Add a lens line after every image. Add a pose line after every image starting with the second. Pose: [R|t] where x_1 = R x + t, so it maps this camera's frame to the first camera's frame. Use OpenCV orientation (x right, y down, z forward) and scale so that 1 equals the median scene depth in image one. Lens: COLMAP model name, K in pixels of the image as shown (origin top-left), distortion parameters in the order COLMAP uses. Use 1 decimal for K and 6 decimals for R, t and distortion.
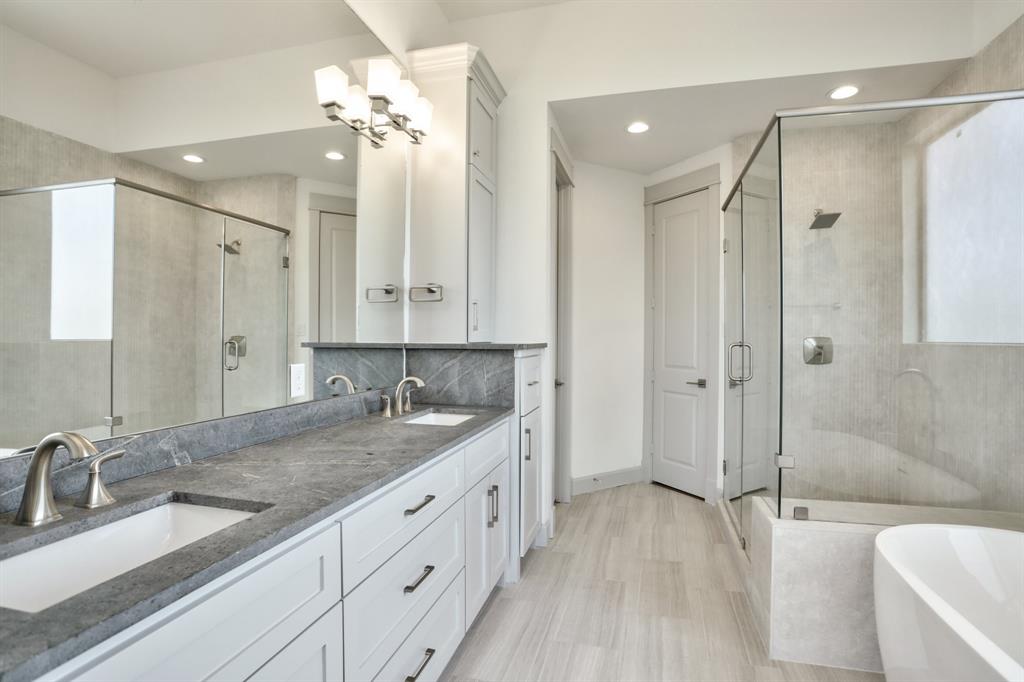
lens RADIAL K [[509.3, 0, 512.7], [0, 509.3, 337.5], [0, 0, 1]] dist [-0.022335, 0.000584]
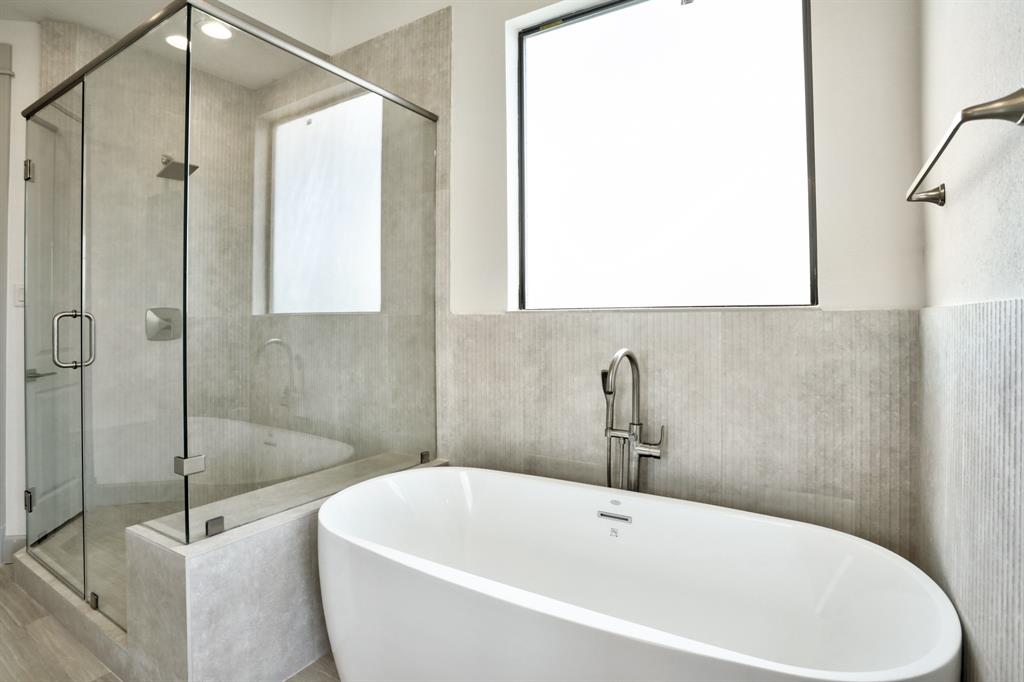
lens RADIAL K [[509.3, 0, 507.6], [0, 509.3, 314.3], [0, 0, 1]] dist [-0.022335, 0.000584]
pose [[0.294184, 0.008011, 0.955715, -0.028189], [0.002760, 0.999954, -0.009231, 0.020922], [-0.955745, 0.005354, 0.294148, 0.231974]]
